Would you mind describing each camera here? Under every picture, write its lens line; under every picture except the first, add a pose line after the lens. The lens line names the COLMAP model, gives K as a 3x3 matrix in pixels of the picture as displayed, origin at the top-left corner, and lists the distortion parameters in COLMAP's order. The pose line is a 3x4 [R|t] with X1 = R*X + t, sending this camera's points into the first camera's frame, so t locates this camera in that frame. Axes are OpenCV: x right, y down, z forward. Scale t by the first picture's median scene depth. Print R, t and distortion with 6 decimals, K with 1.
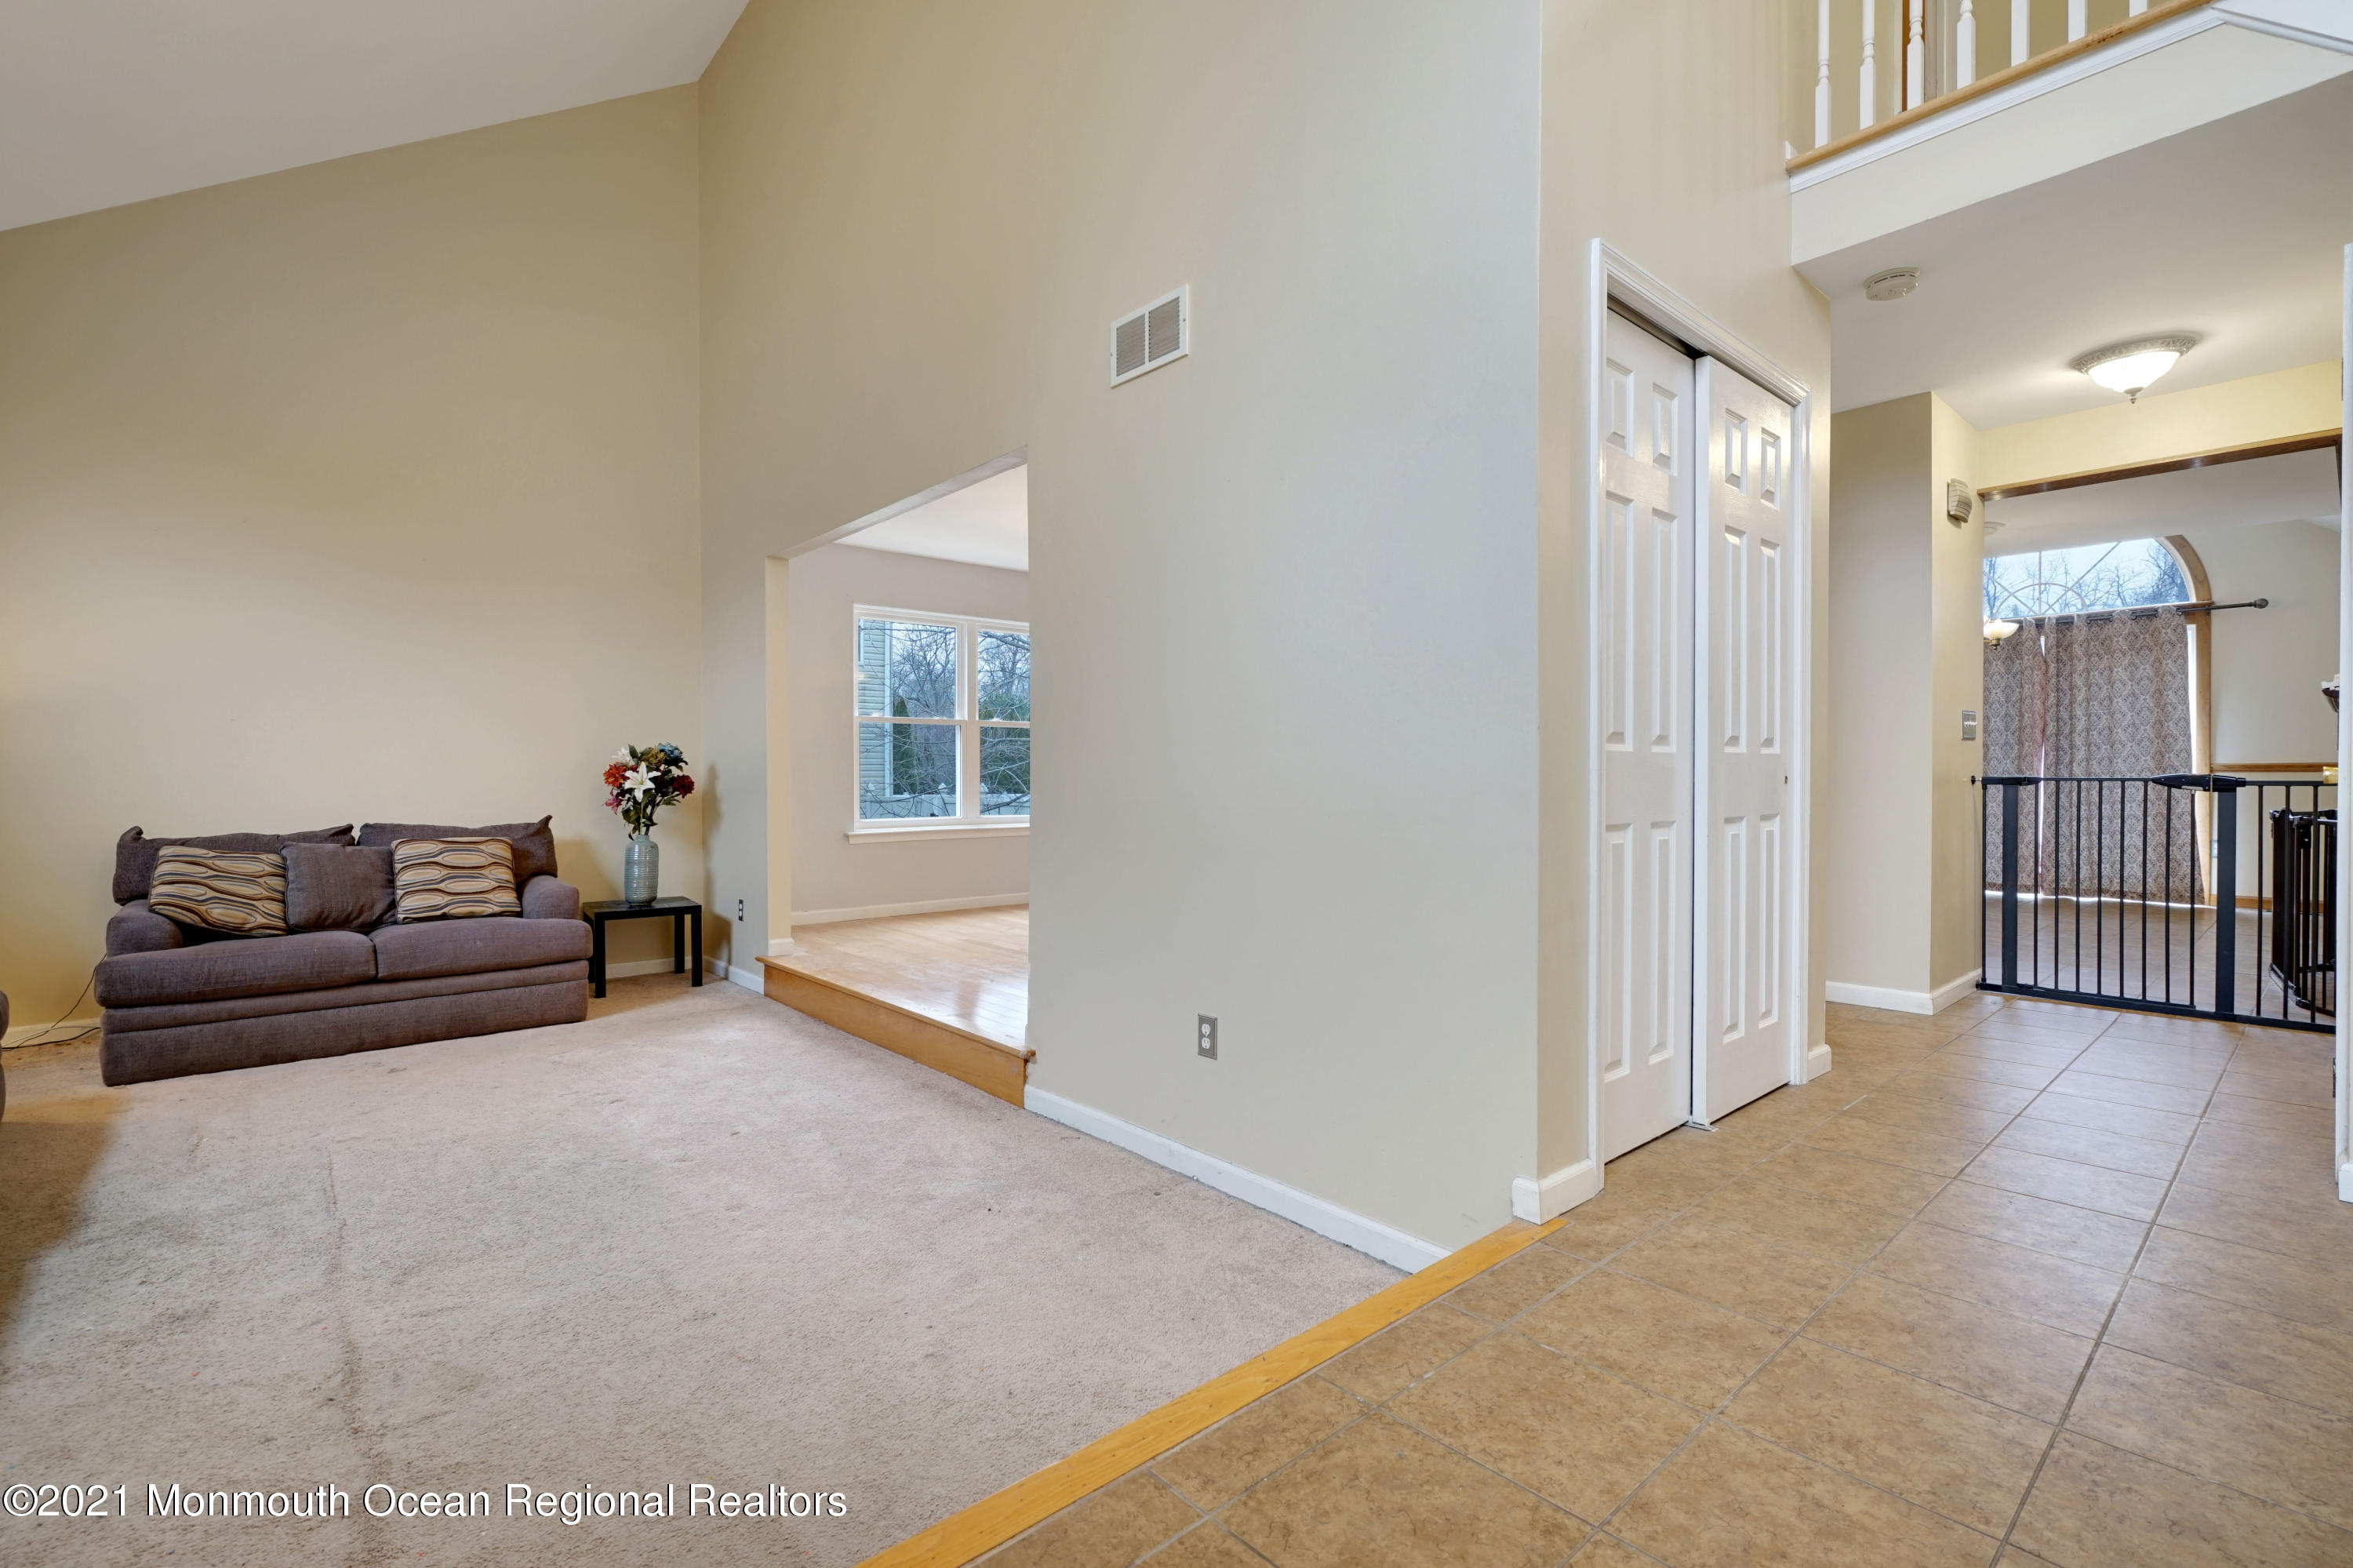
lens RADIAL K [[1058.5, 0, 1177.2], [0, 1058.5, 783.2], [0, 0, 1]] dist [-0.002166, 0.001673]
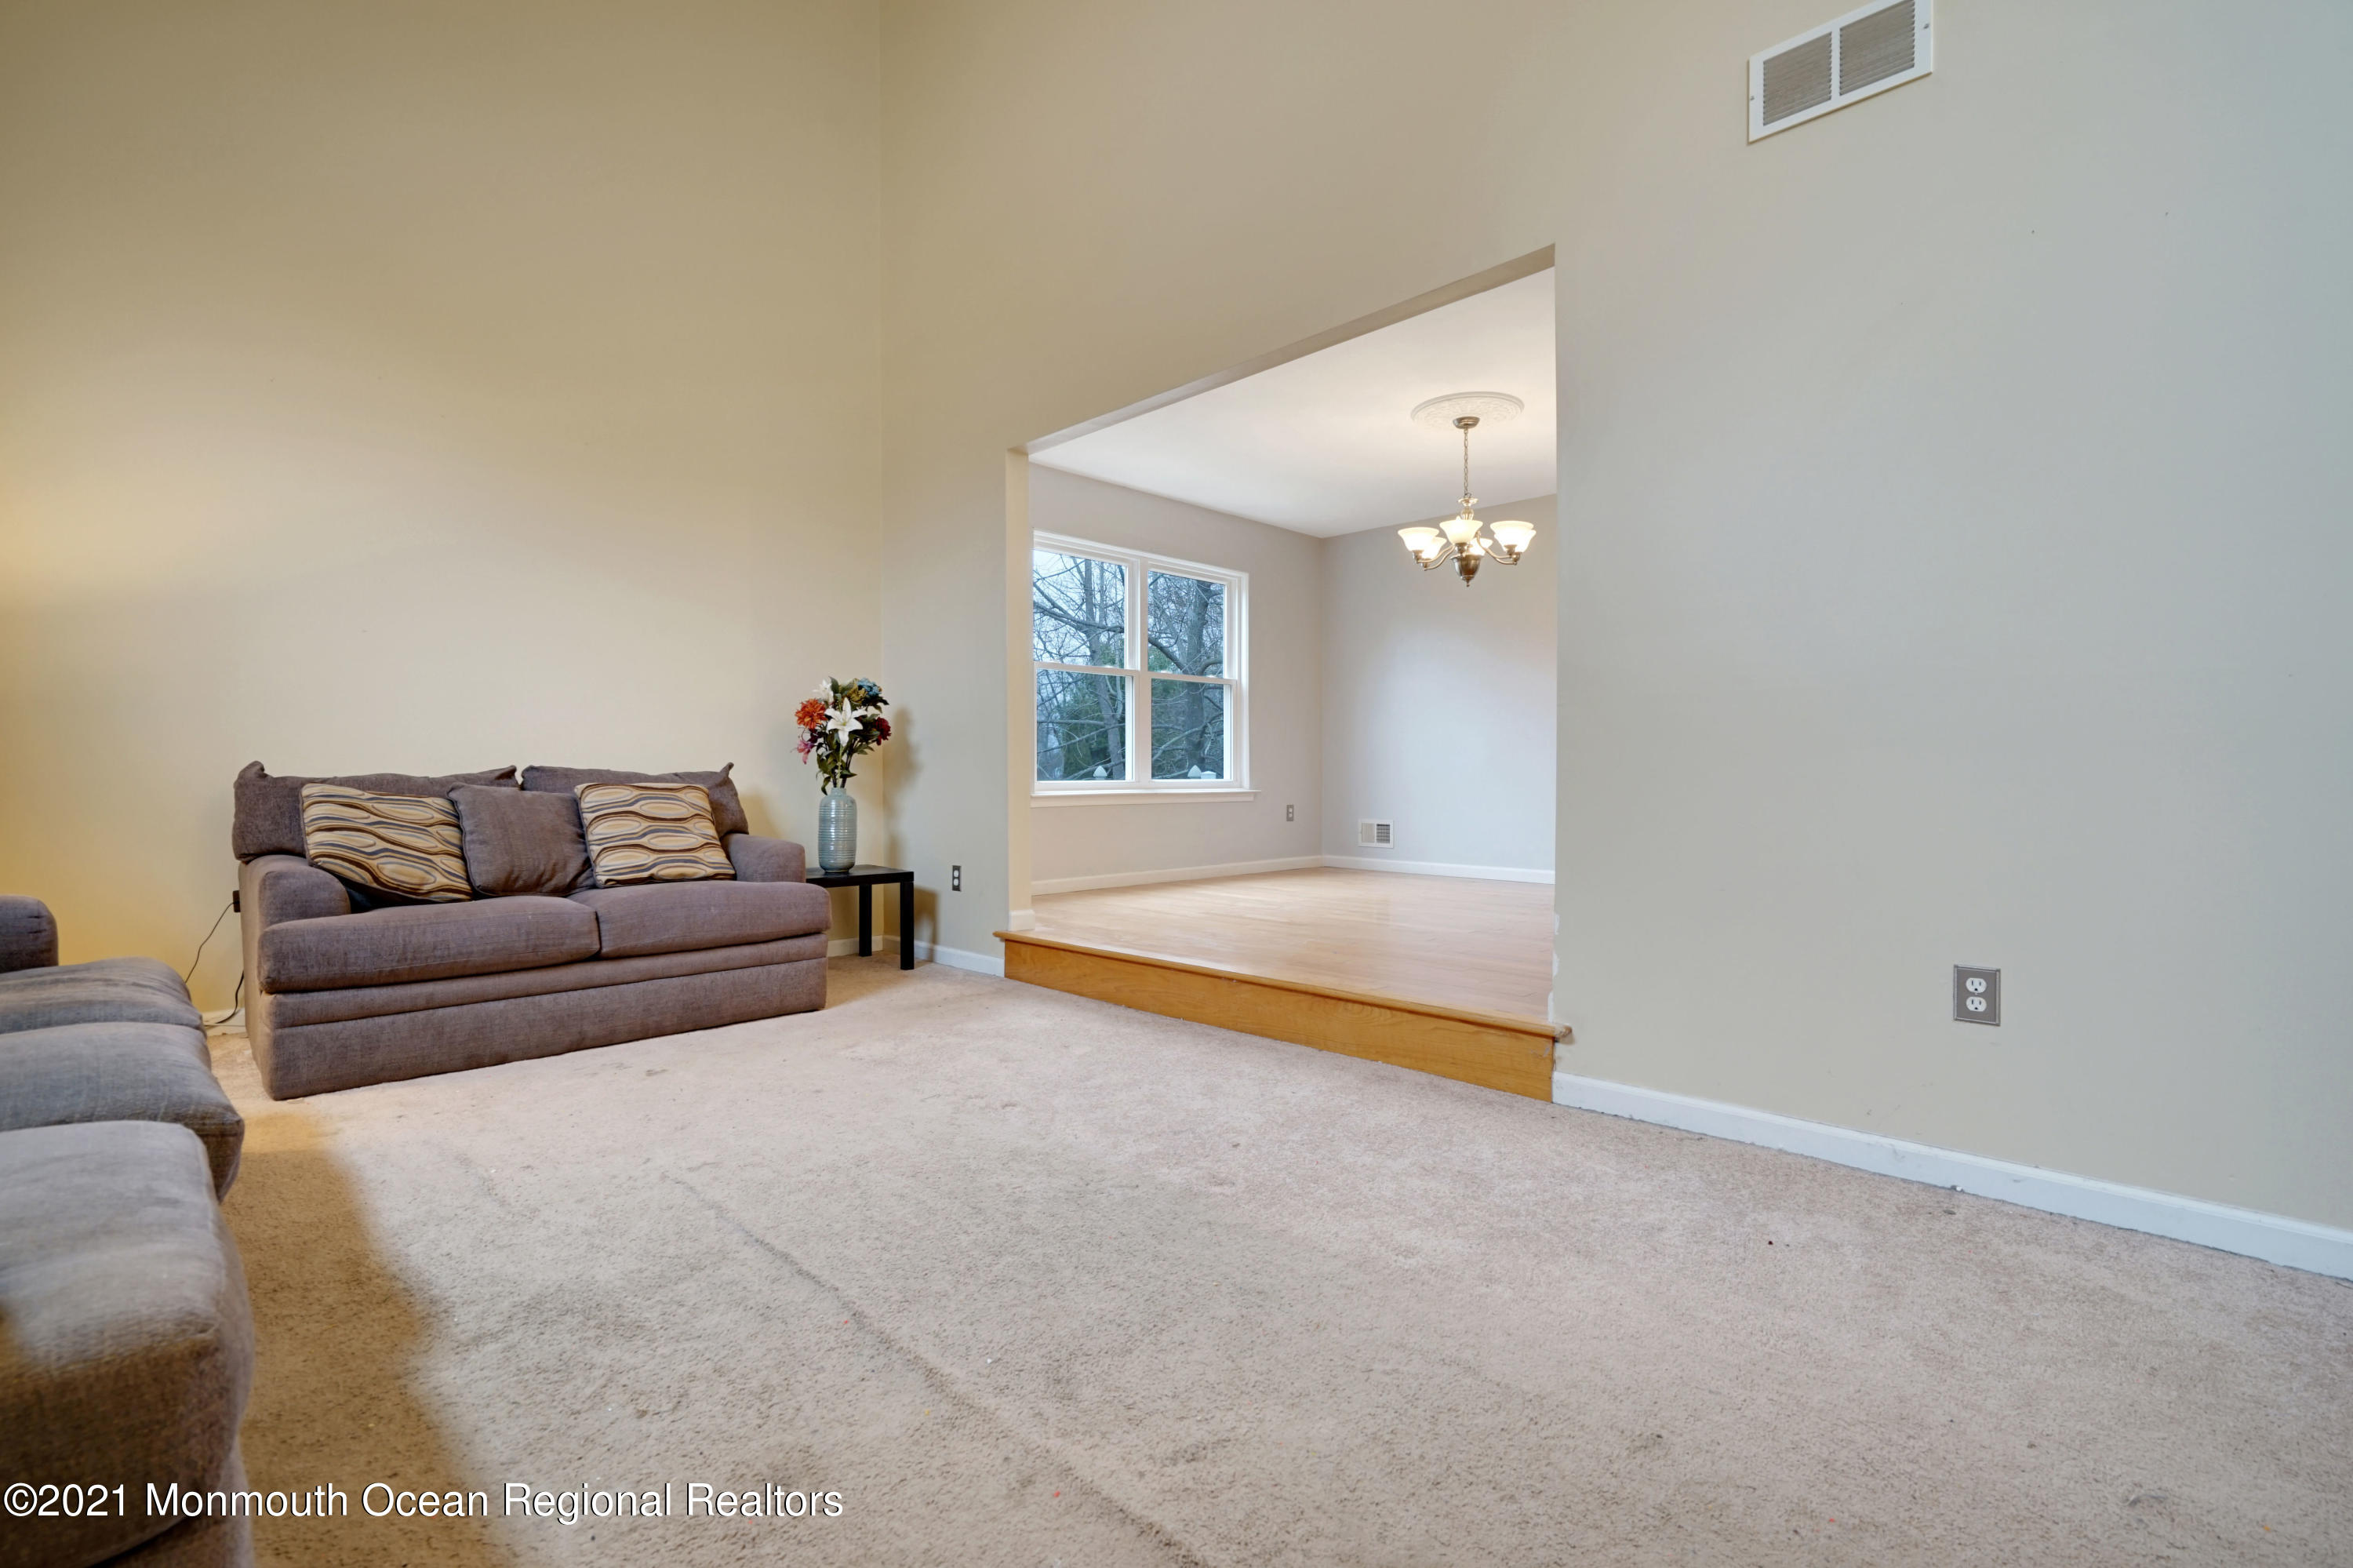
lens RADIAL K [[1058.5, 0, 1177.7], [0, 1058.5, 777.1], [0, 0, 1]] dist [-0.002166, 0.001673]
pose [[0.998014, -0.002319, 0.062944, -0.396315], [0.002786, 0.999969, -0.007330, 0.064035], [-0.062925, 0.007491, 0.997990, 0.210266]]
